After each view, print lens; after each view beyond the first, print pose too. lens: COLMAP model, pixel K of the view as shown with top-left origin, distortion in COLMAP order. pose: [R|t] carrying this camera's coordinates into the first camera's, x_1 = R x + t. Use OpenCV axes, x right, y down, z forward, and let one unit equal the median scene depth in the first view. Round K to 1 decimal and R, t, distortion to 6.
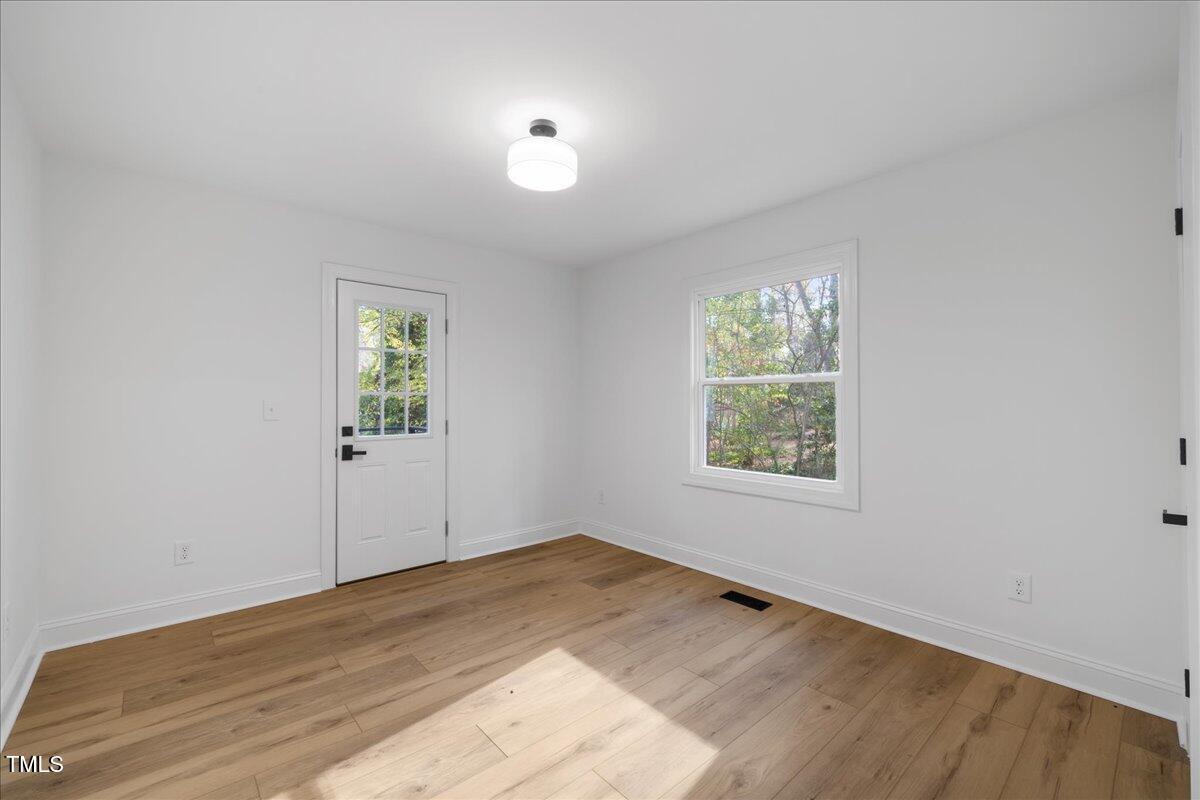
lens RADIAL K [[508.8, 0, 597.5], [0, 508.8, 397.7], [0, 0, 1]] dist [0.001817, 0.000247]
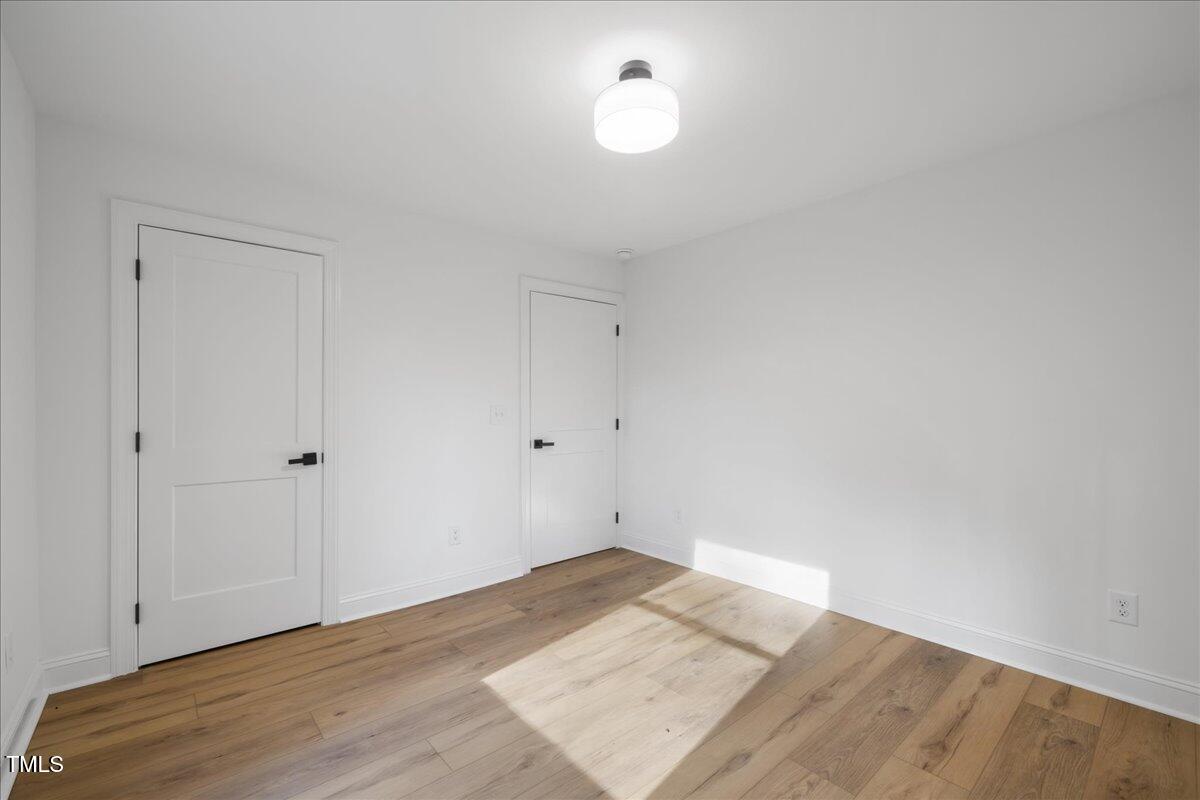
lens RADIAL K [[508.8, 0, 597.5], [0, 508.8, 397.7], [0, 0, 1]] dist [0.001817, 0.000247]
pose [[-0.999991, -0.000503, 0.004095, -0.050821], [-0.000602, 0.999712, -0.023992, 0.018794], [-0.004082, -0.023994, -0.999704, 1.977377]]
